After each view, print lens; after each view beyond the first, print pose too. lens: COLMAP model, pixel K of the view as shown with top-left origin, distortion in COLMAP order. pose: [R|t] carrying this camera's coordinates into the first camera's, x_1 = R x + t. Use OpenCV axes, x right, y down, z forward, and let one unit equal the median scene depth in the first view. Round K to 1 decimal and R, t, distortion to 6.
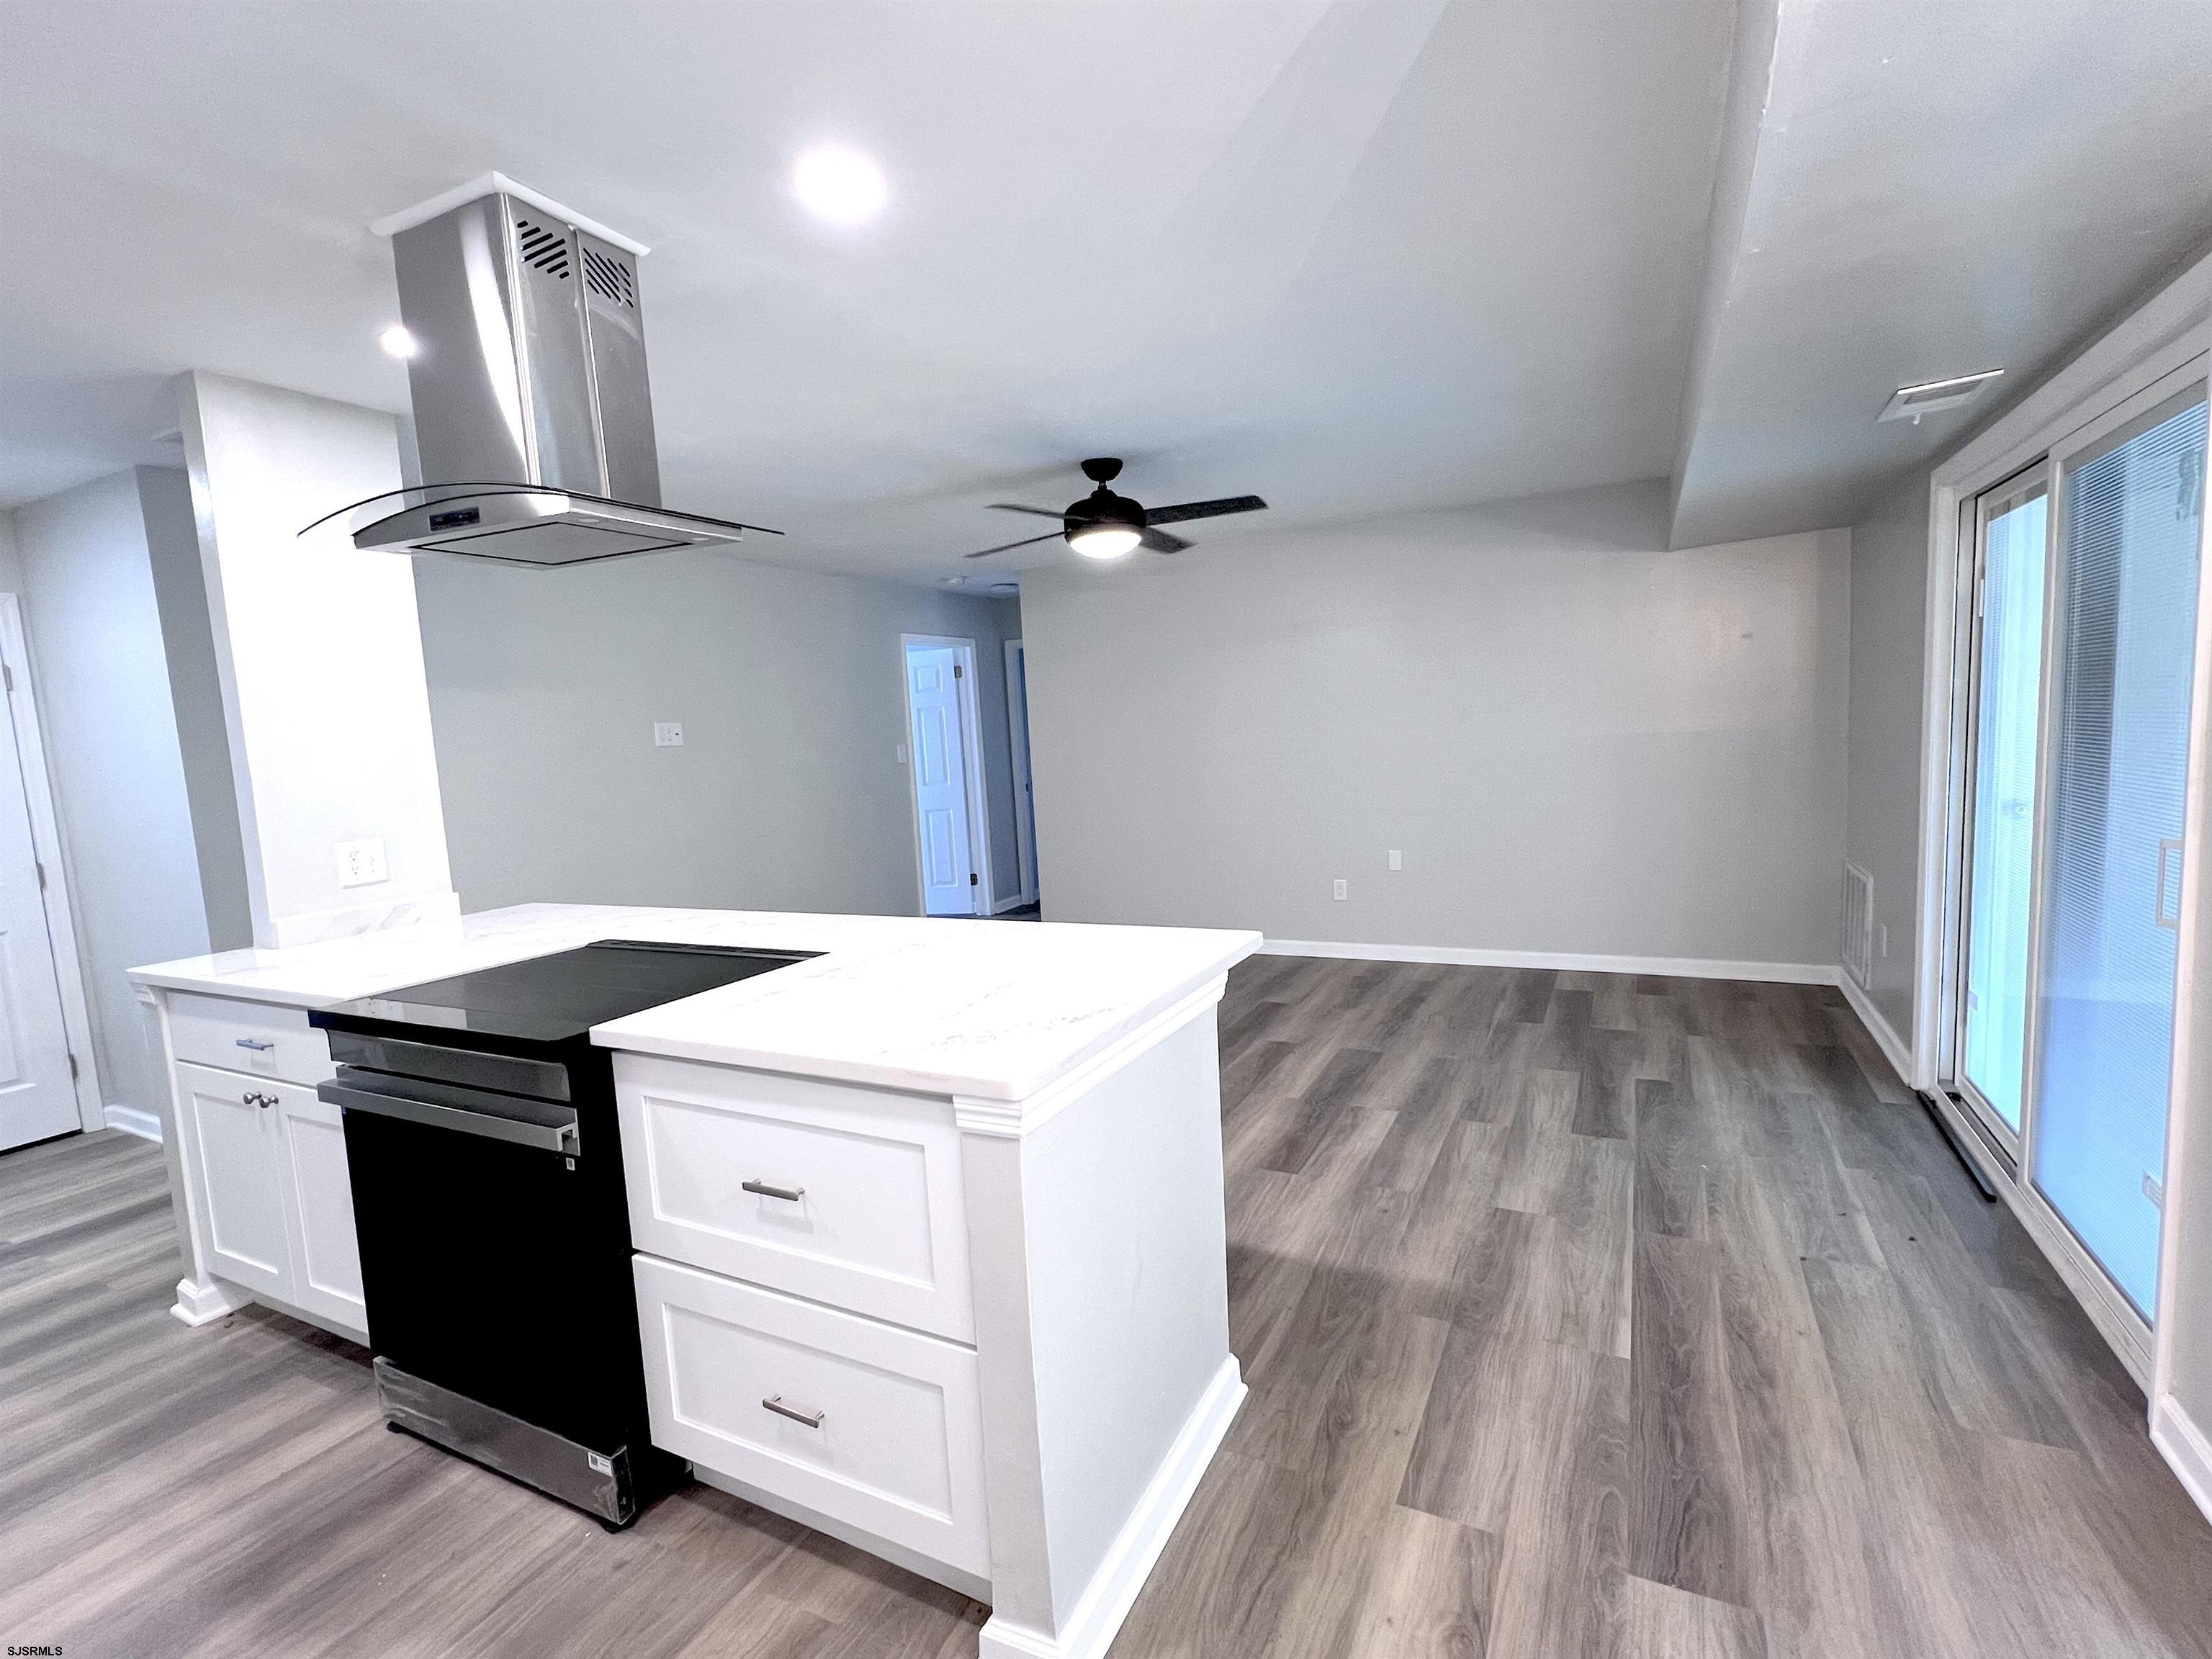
lens RADIAL K [[1023.9, 0, 1101.8], [0, 1023.9, 835.7], [0, 0, 1]] dist [-0.004135, 0.001911]
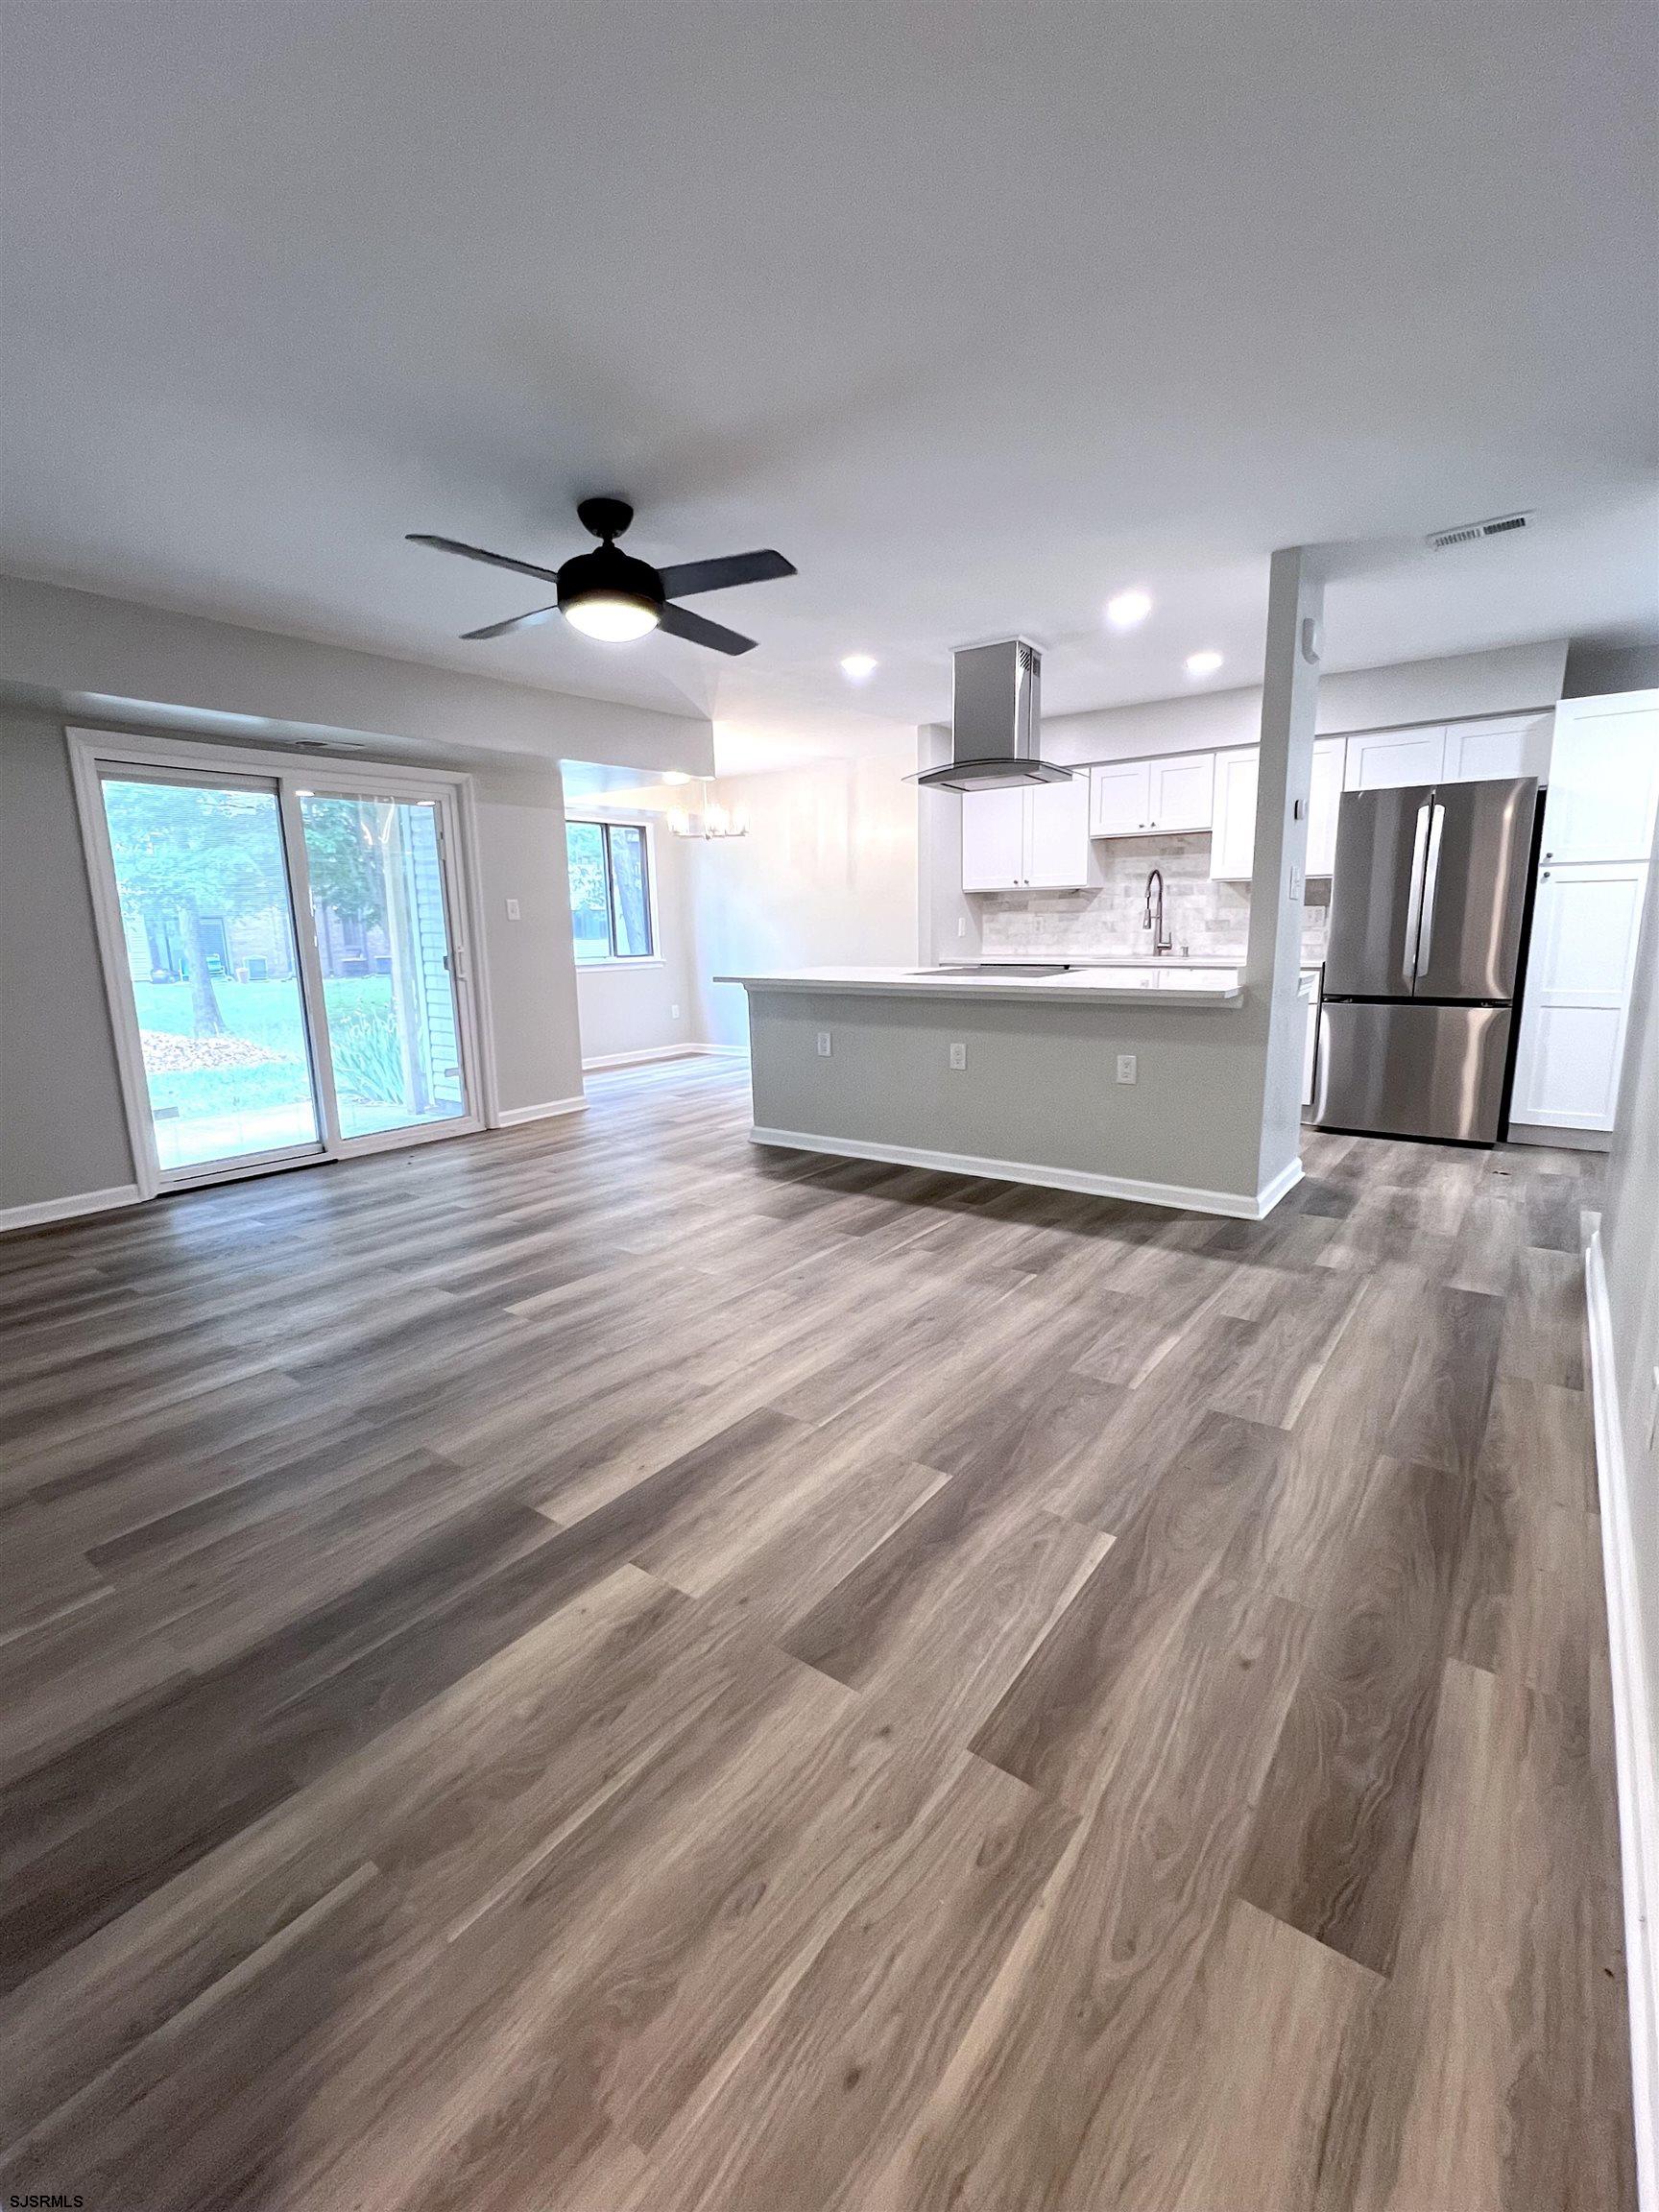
lens RADIAL K [[981.4, 0, 818.8], [0, 981.4, 1104.1], [0, 0, 1]] dist [0.002320, -0.000028]
pose [[-0.983045, 0.045721, 0.177572, -0.362984], [0.094330, 0.956538, 0.275927, -0.172448], [-0.157239, 0.288000, -0.944633, 2.437895]]
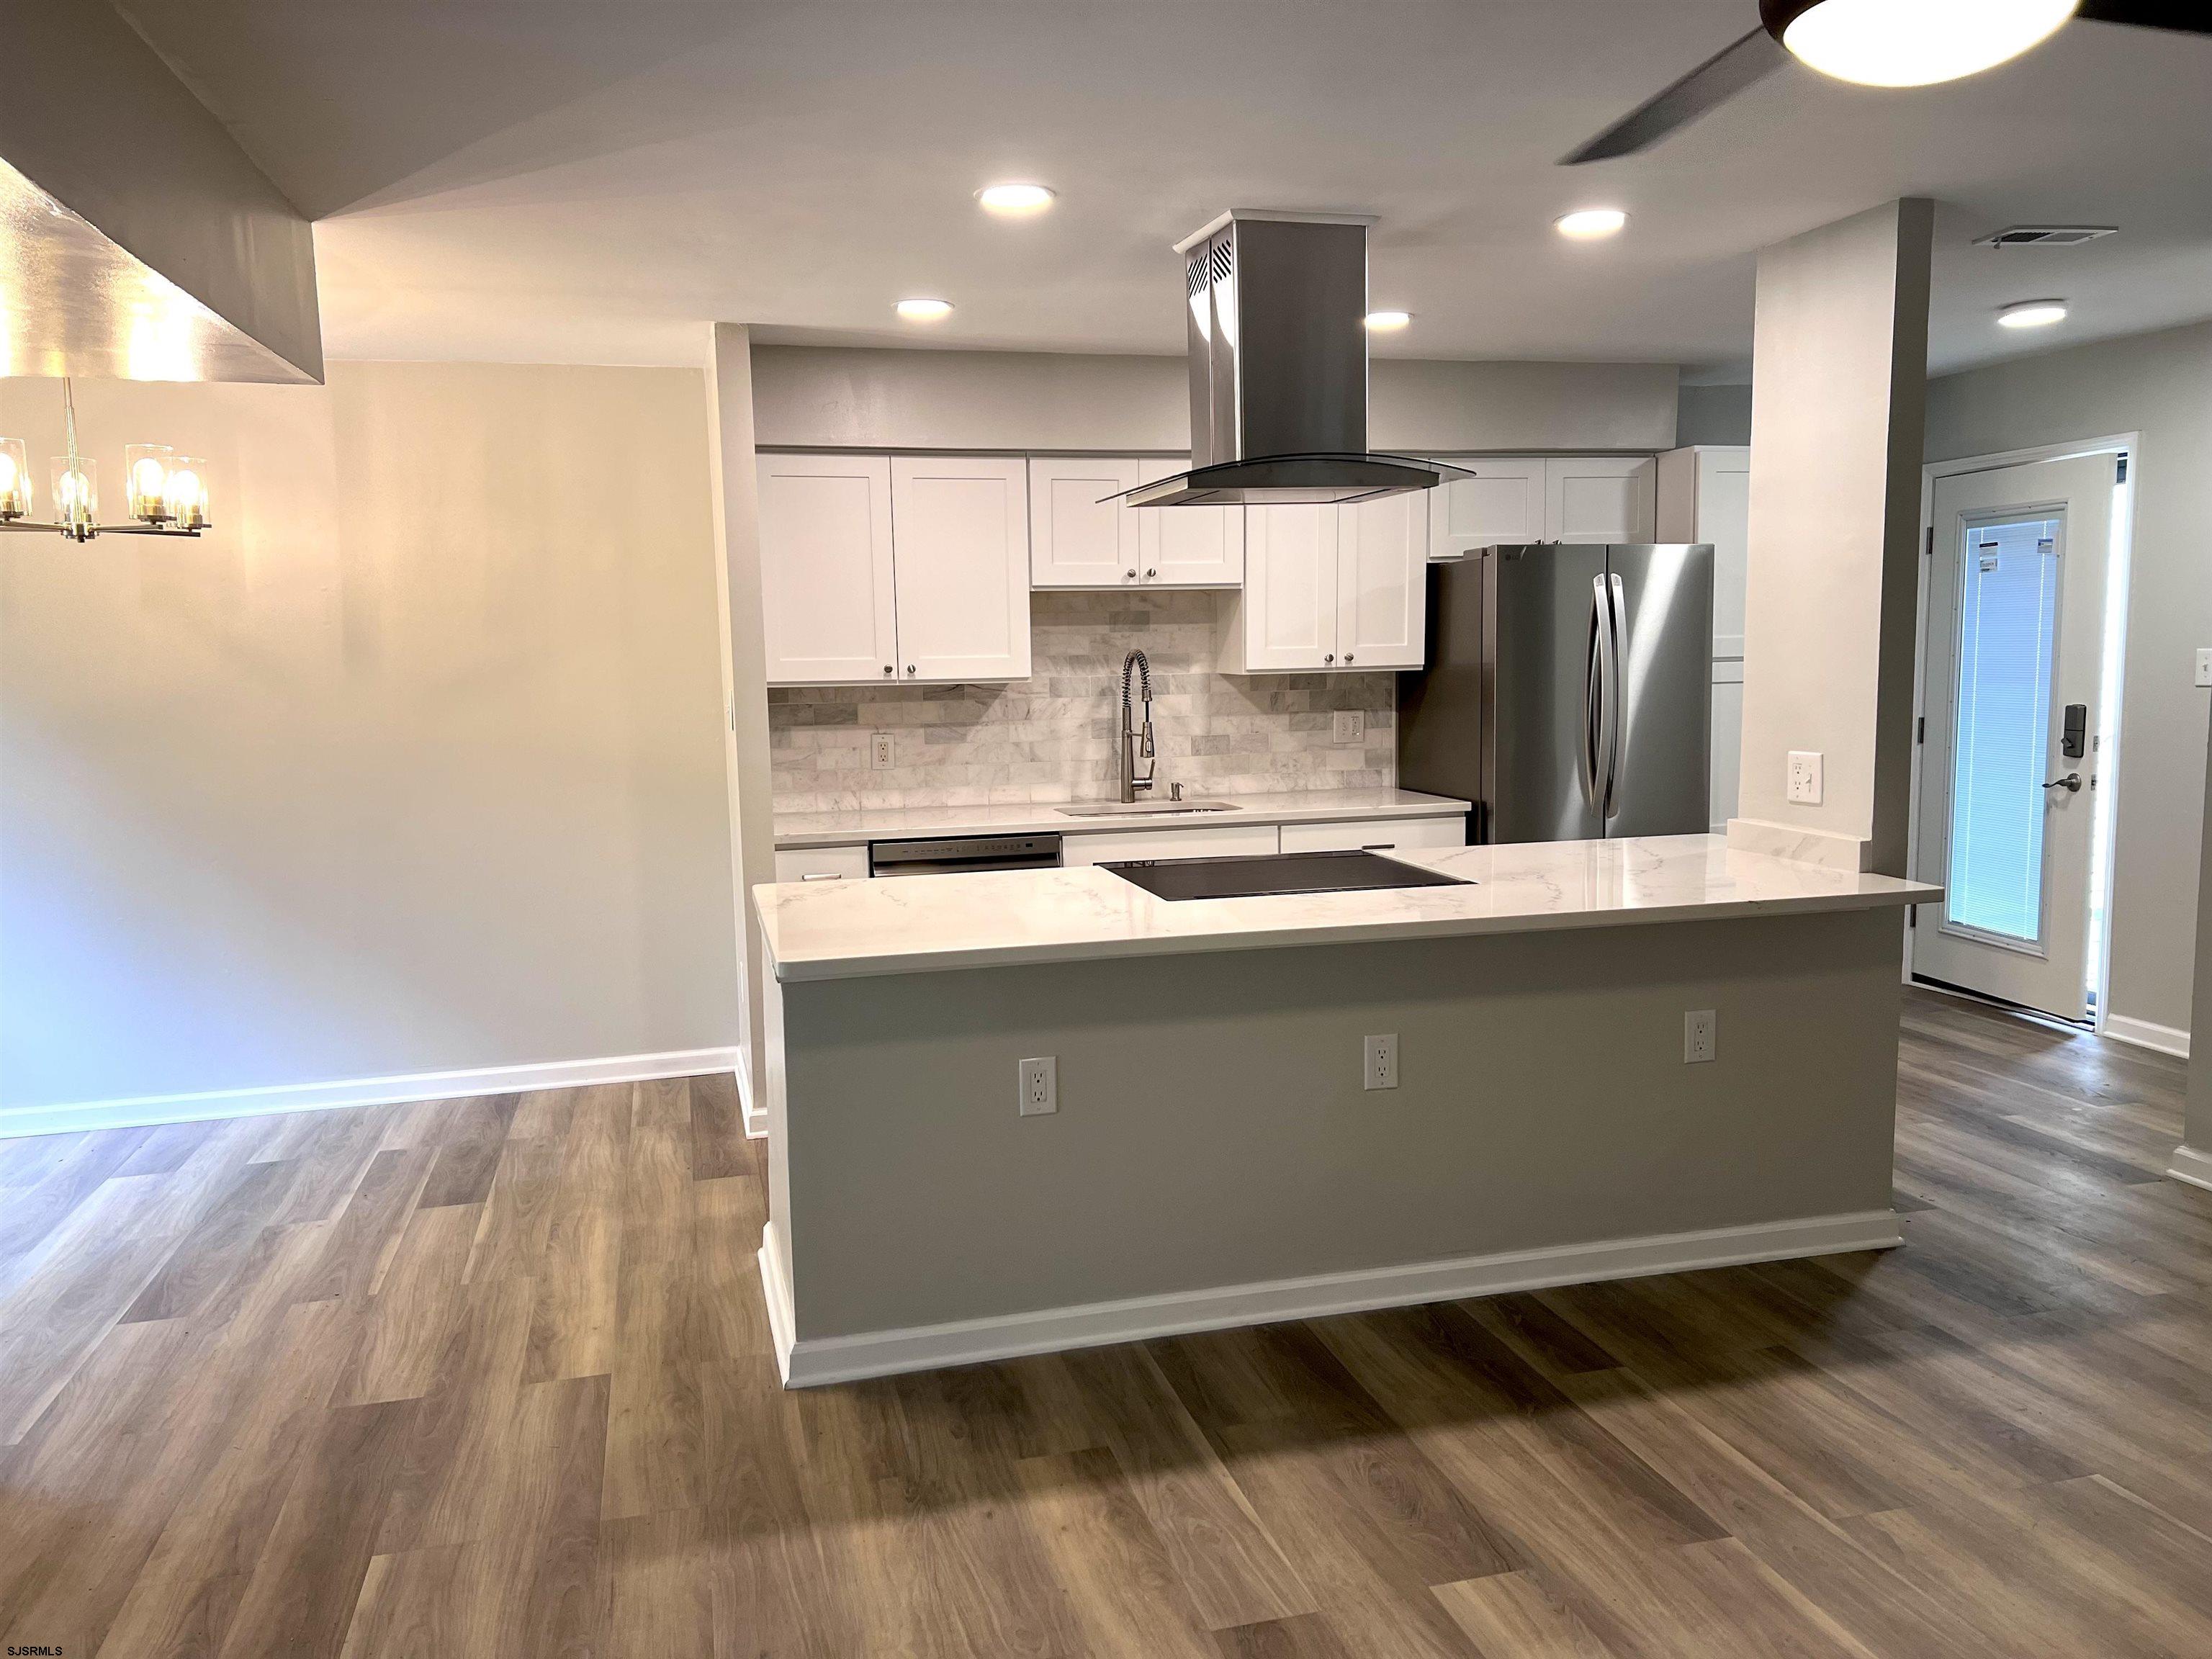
lens RADIAL K [[1663.9, 0, 1106.7], [0, 1663.9, 842.1], [0, 0, 1]] dist [0.070840, -0.080802]
pose [[-0.738308, 0.151655, -0.657192, 0.645528], [-0.008377, 0.972256, 0.233771, -0.247755], [0.674412, 0.178100, -0.716554, 1.643028]]
